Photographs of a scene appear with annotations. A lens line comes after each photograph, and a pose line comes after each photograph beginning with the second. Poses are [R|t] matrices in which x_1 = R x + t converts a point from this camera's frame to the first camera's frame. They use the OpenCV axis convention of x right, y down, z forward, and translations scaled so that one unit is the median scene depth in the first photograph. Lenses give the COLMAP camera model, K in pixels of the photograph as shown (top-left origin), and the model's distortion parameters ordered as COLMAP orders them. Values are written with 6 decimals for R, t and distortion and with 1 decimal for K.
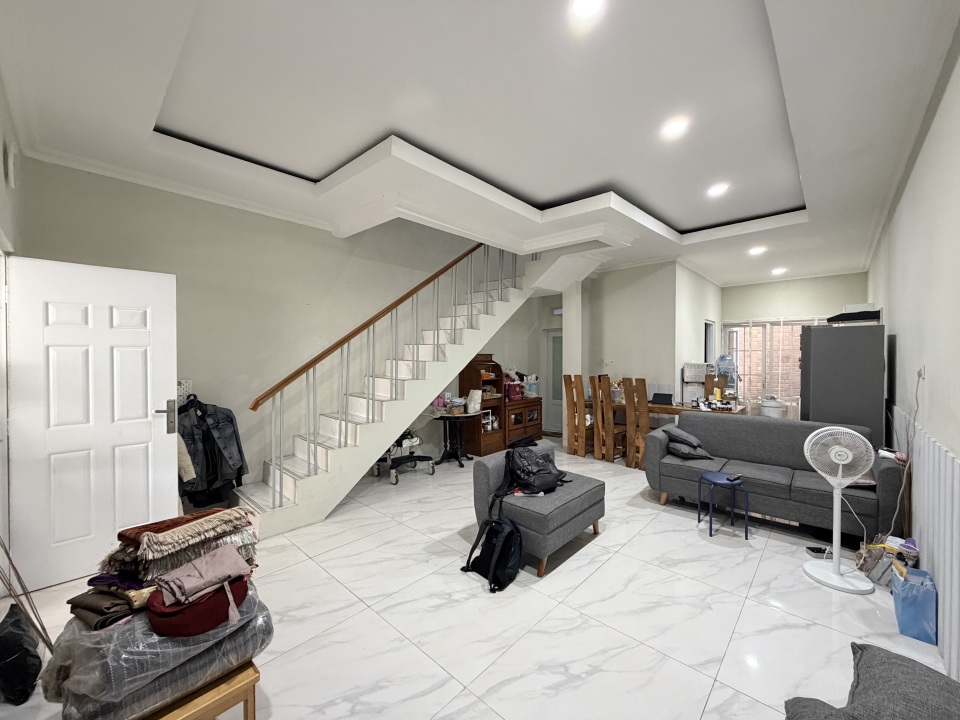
lens RADIAL K [[382.9, 0, 476.0], [0, 382.9, 359.3], [0, 0, 1]] dist [-0.000773, 0.000527]
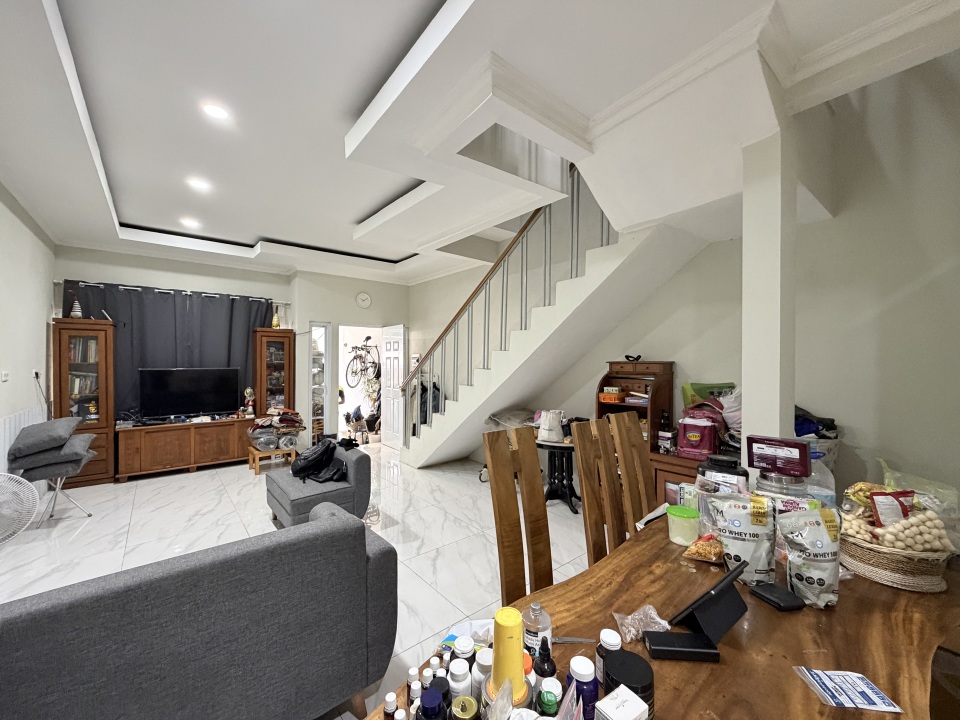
lens RADIAL K [[382.9, 0, 475.9], [0, 382.9, 359.3], [0, 0, 1]] dist [-0.000773, 0.000527]
pose [[-0.124307, 0.000172, -0.992244, 0.747210], [-0.009629, 0.999953, 0.001380, -0.017181], [0.992197, 0.009726, -0.124300, 0.964612]]
